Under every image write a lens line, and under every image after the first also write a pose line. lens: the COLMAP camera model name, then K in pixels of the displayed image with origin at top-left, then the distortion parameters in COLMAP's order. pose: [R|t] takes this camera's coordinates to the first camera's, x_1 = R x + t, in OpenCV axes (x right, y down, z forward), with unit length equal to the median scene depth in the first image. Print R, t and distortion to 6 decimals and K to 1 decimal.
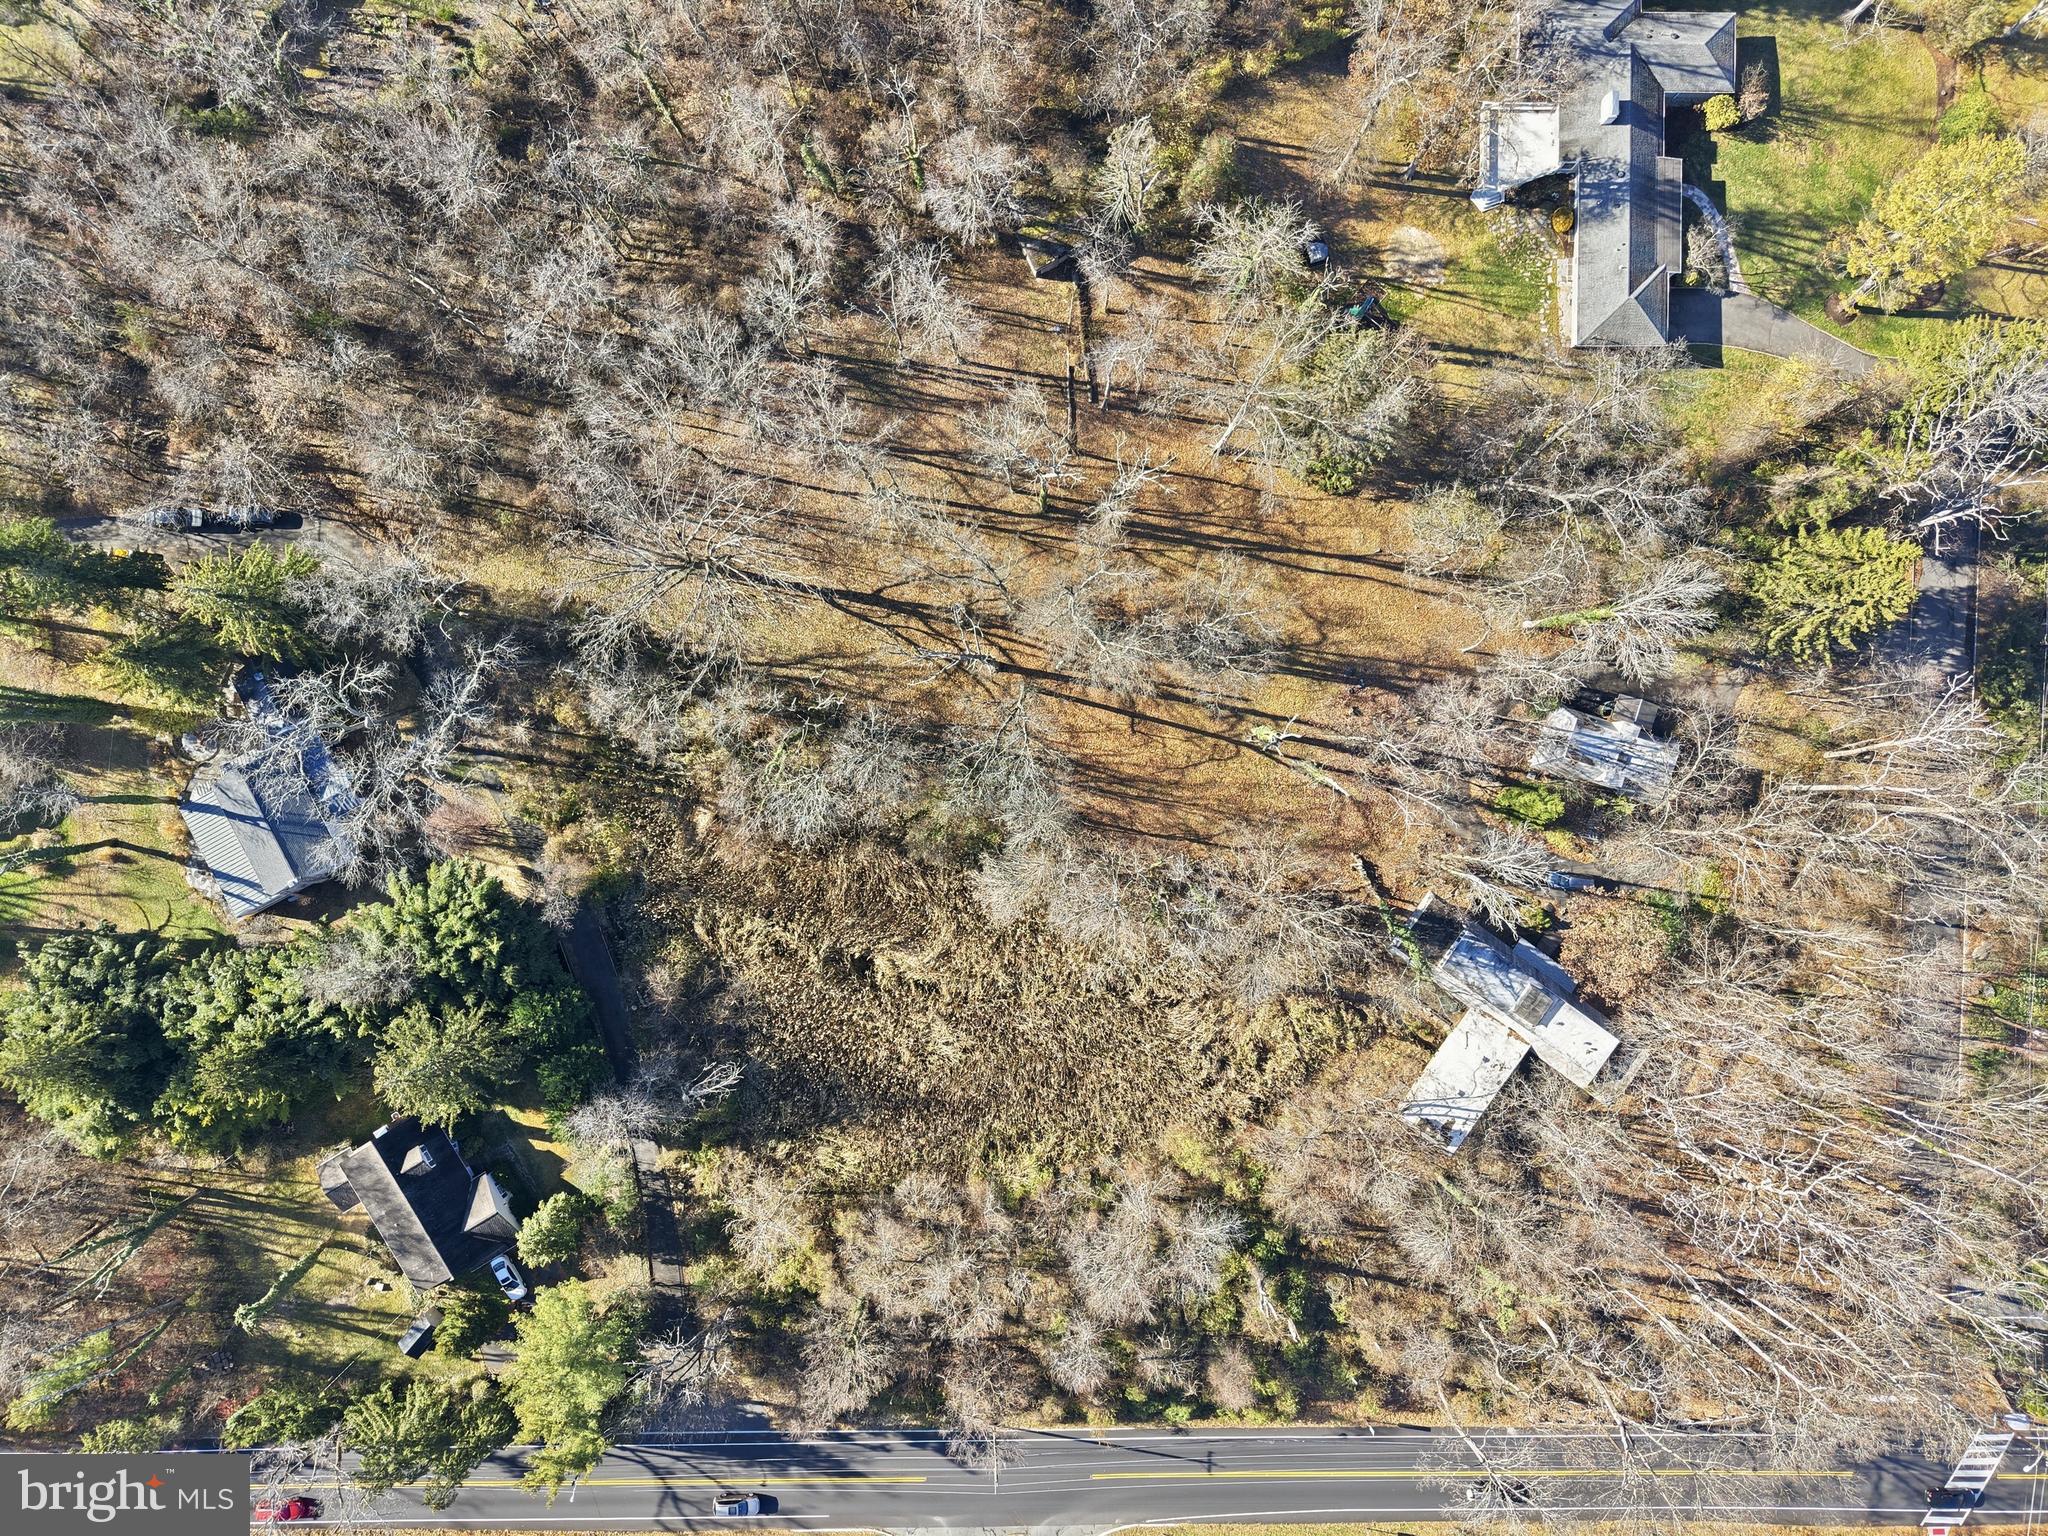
lens RADIAL K [[1372.8, 0, 1010.0], [0, 1372.8, 760.7], [0, 0, 1]] dist [0.007195, -0.004080]
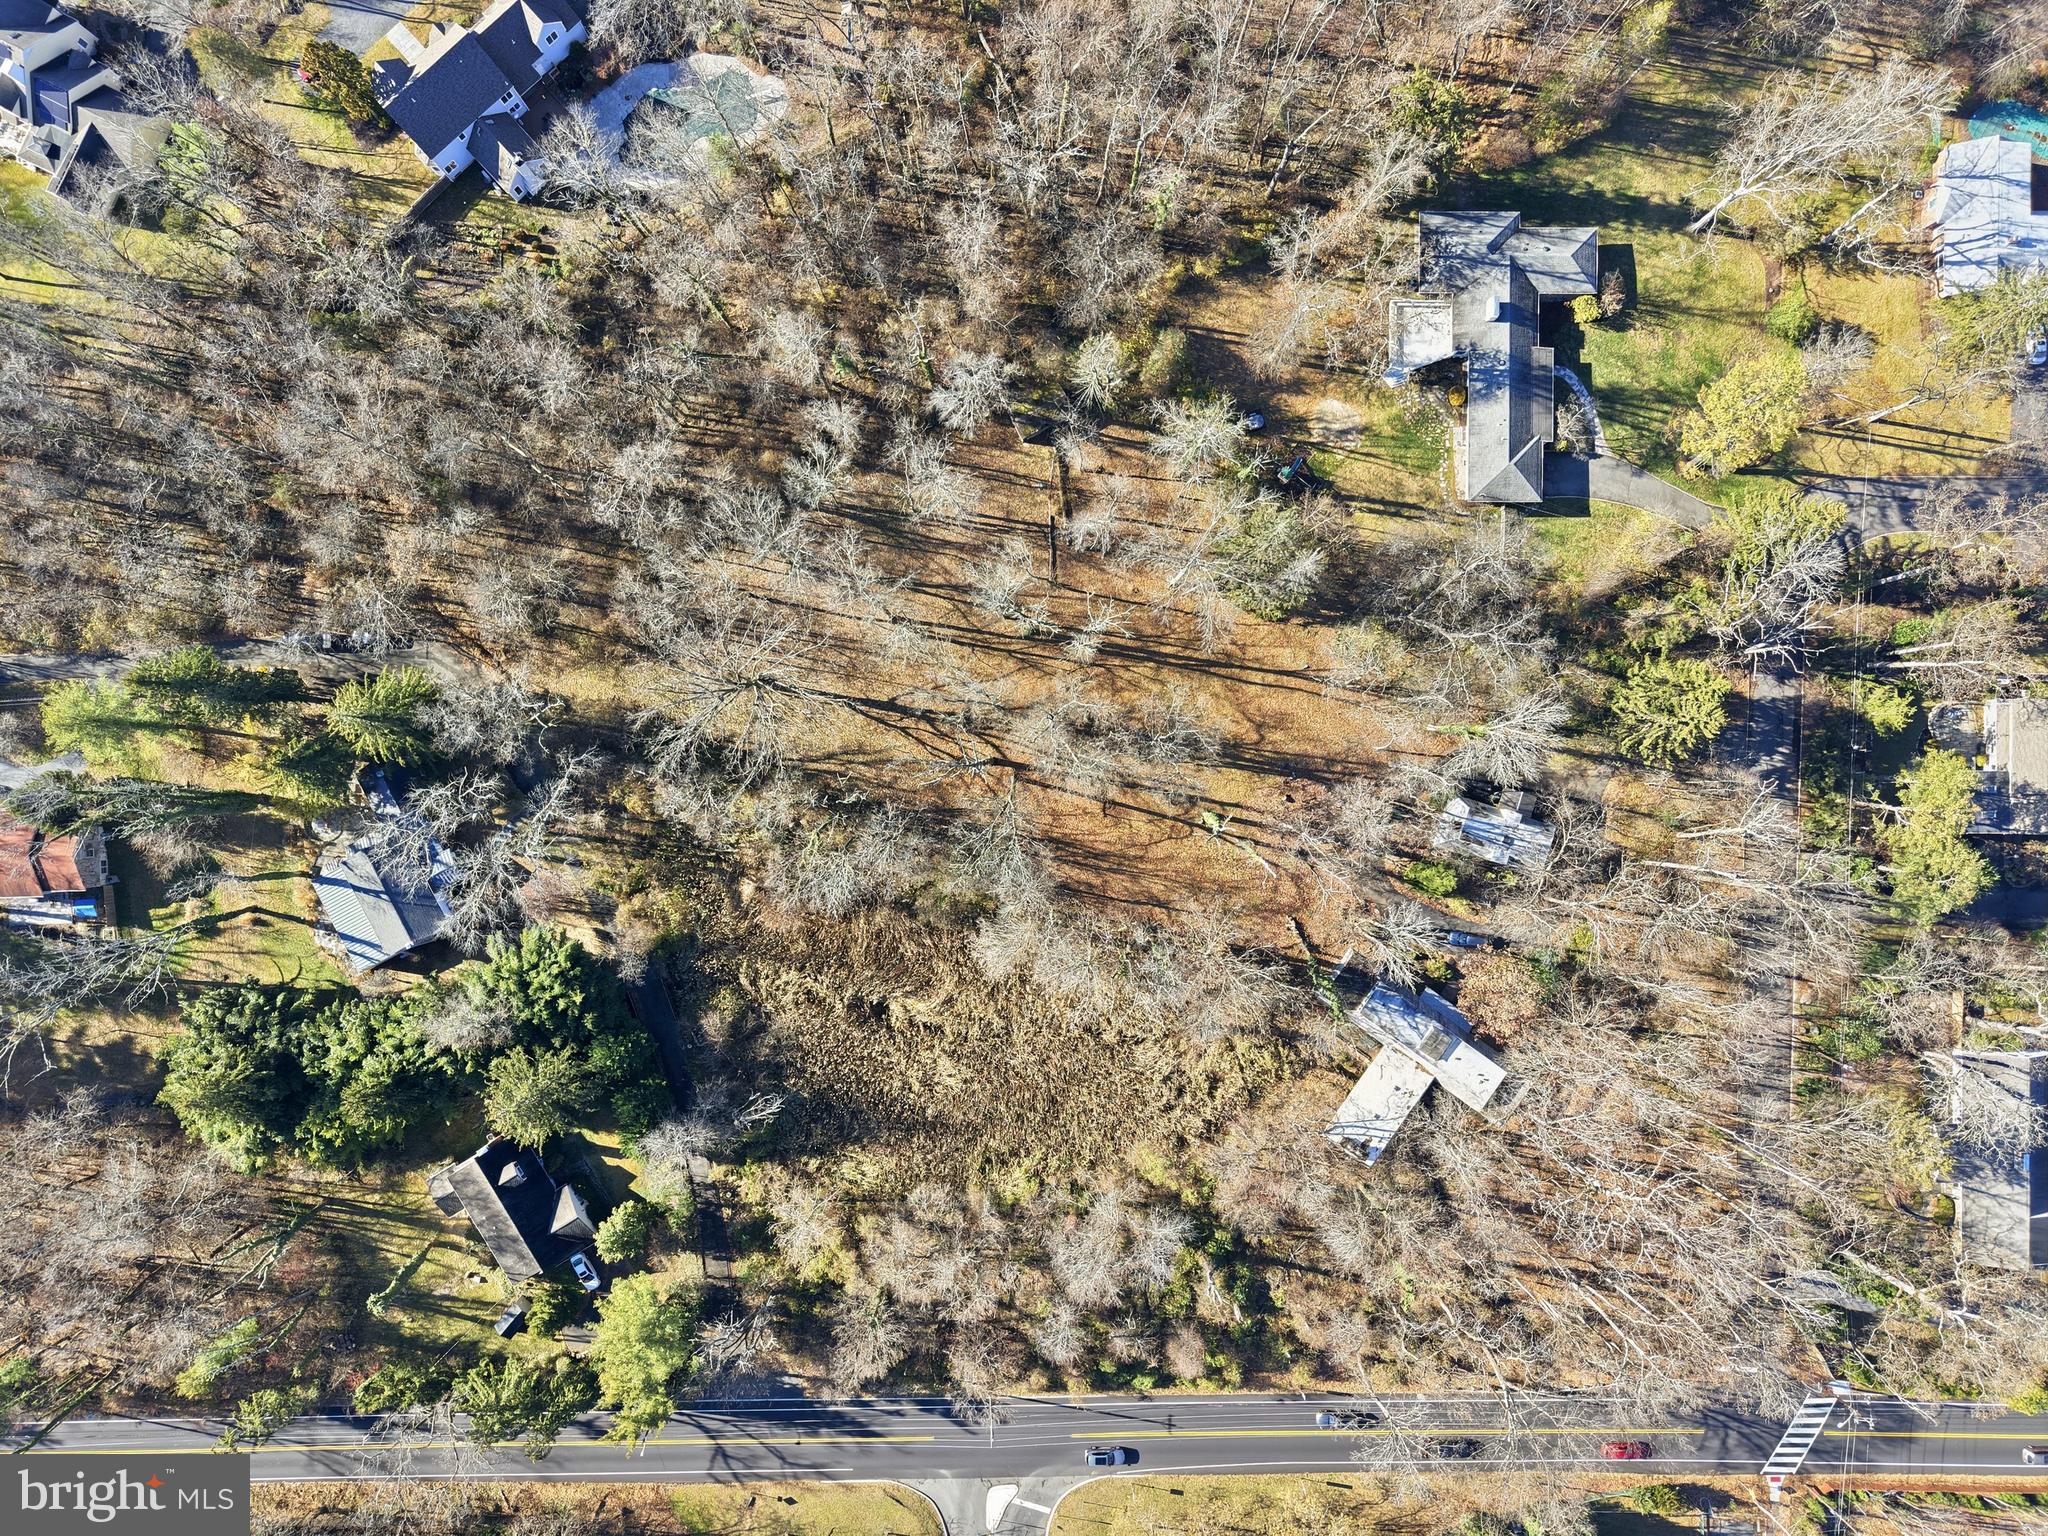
lens RADIAL K [[1372.8, 0, 1010.0], [0, 1372.8, 760.7], [0, 0, 1]] dist [0.007195, -0.004080]
pose [[0.999995, -0.001951, 0.002644, 0.003691], [0.001955, 0.999997, -0.001326, -0.069785], [-0.002642, 0.001332, 0.999996, -0.207581]]
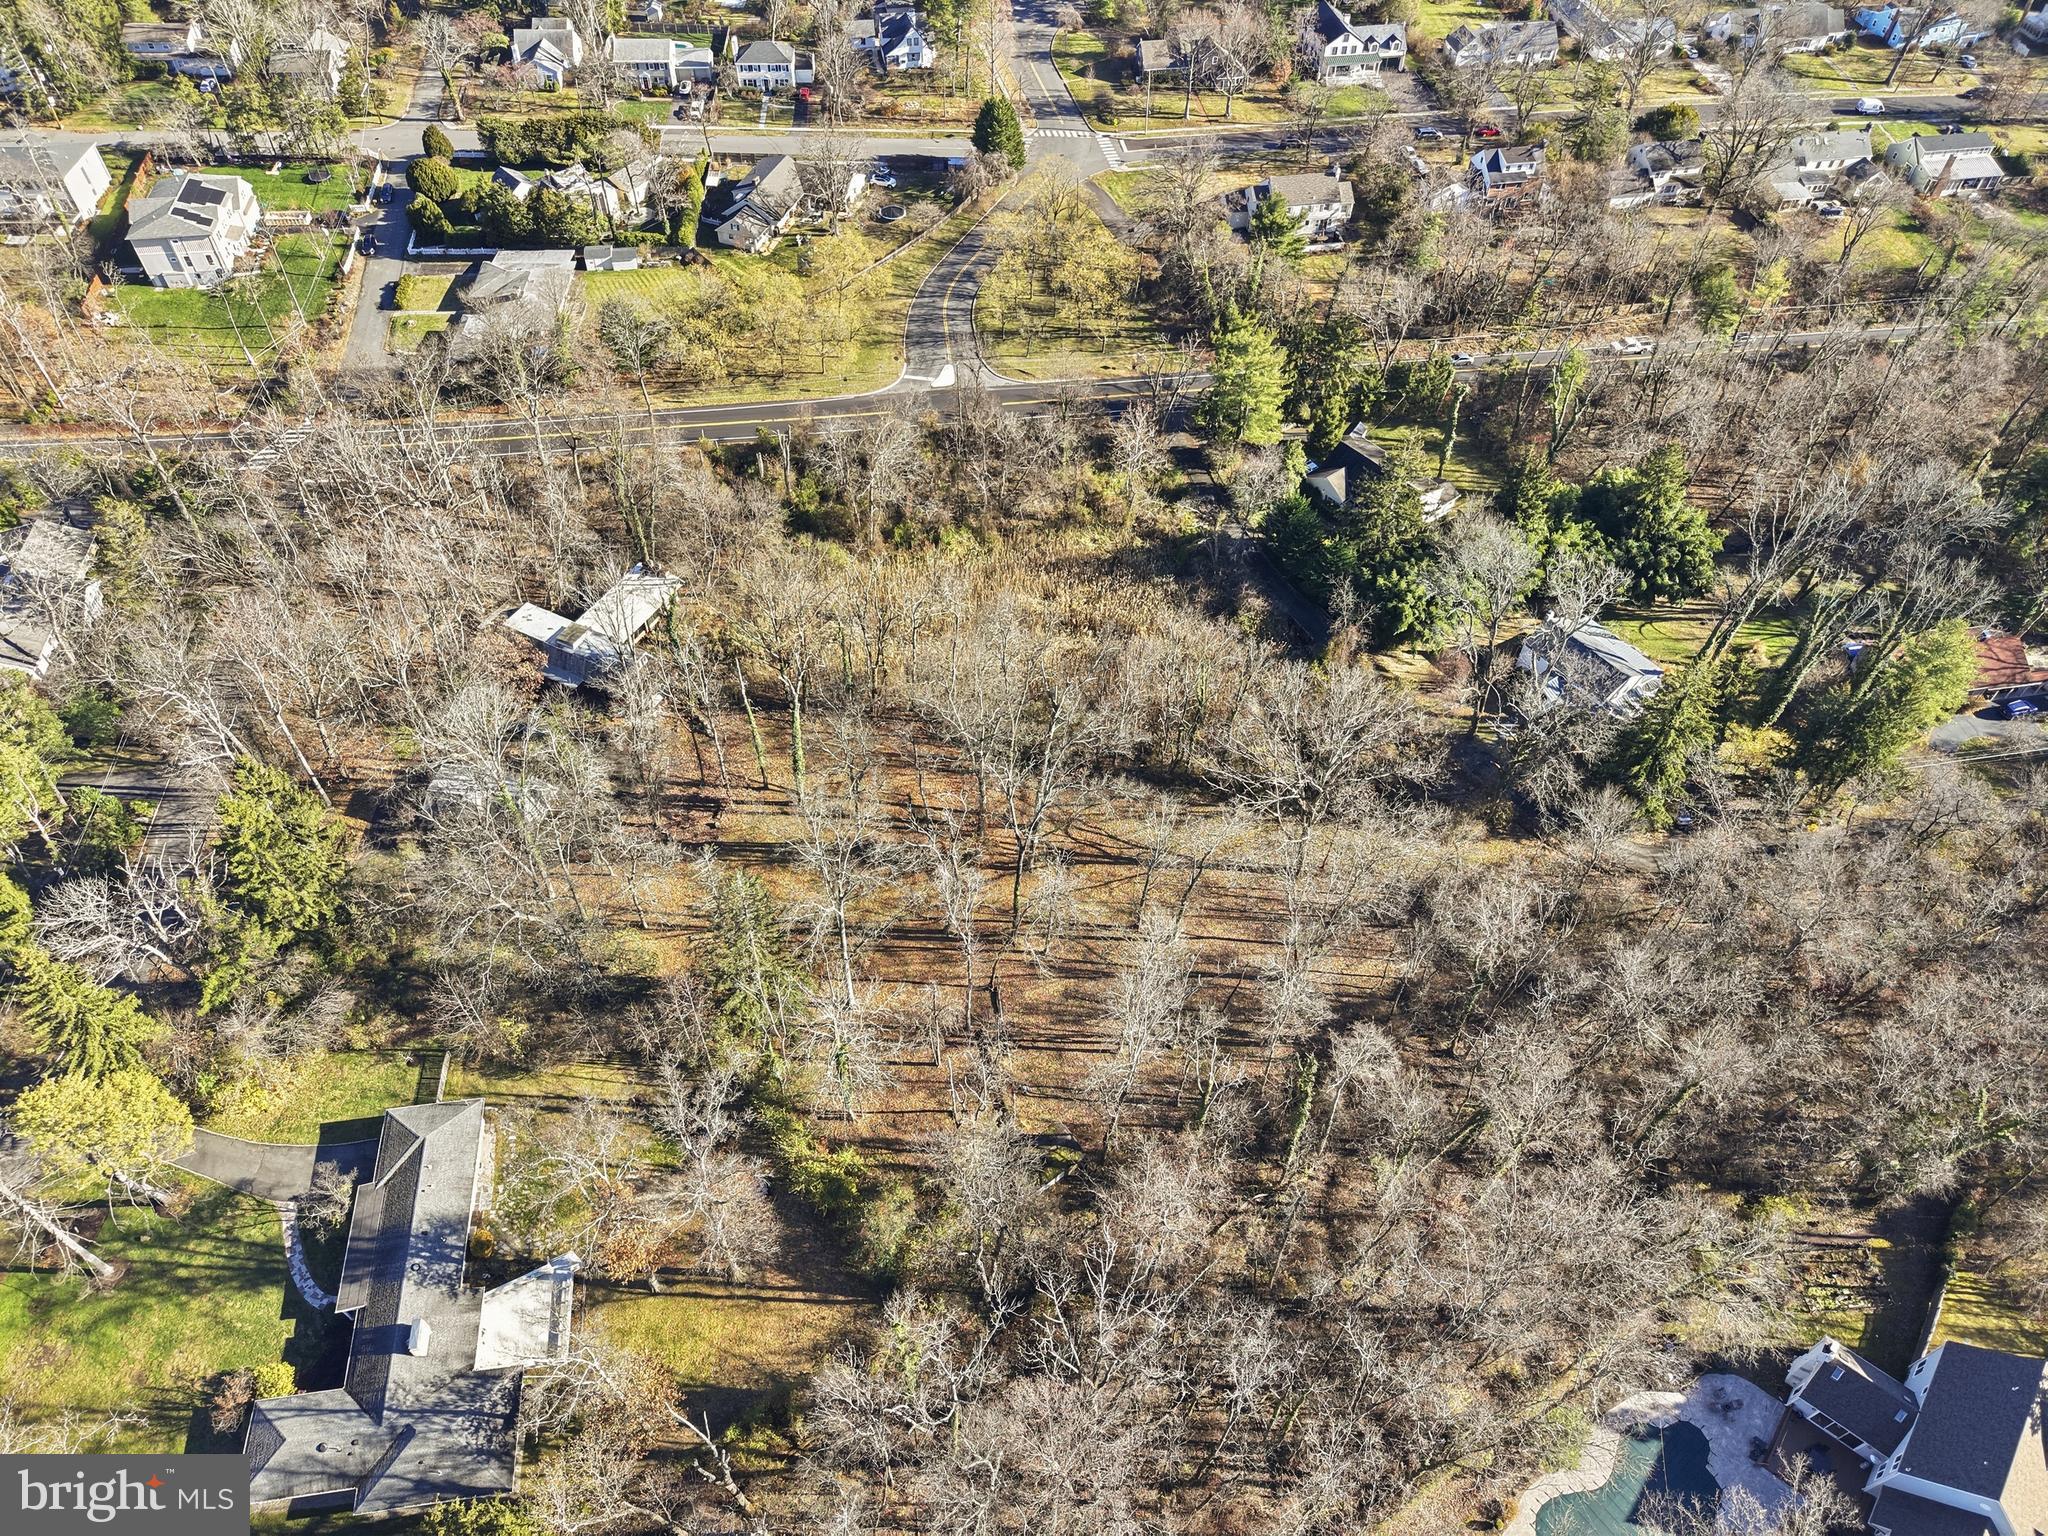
lens RADIAL K [[1372.8, 0, 1010.0], [0, 1372.8, 760.7], [0, 0, 1]] dist [0.007195, -0.004080]
pose [[-0.990515, 0.093914, -0.100297, 0.121196], [-0.136503, -0.755942, 0.640248, -0.761093], [-0.015690, 0.647867, 0.761592, 0.113150]]
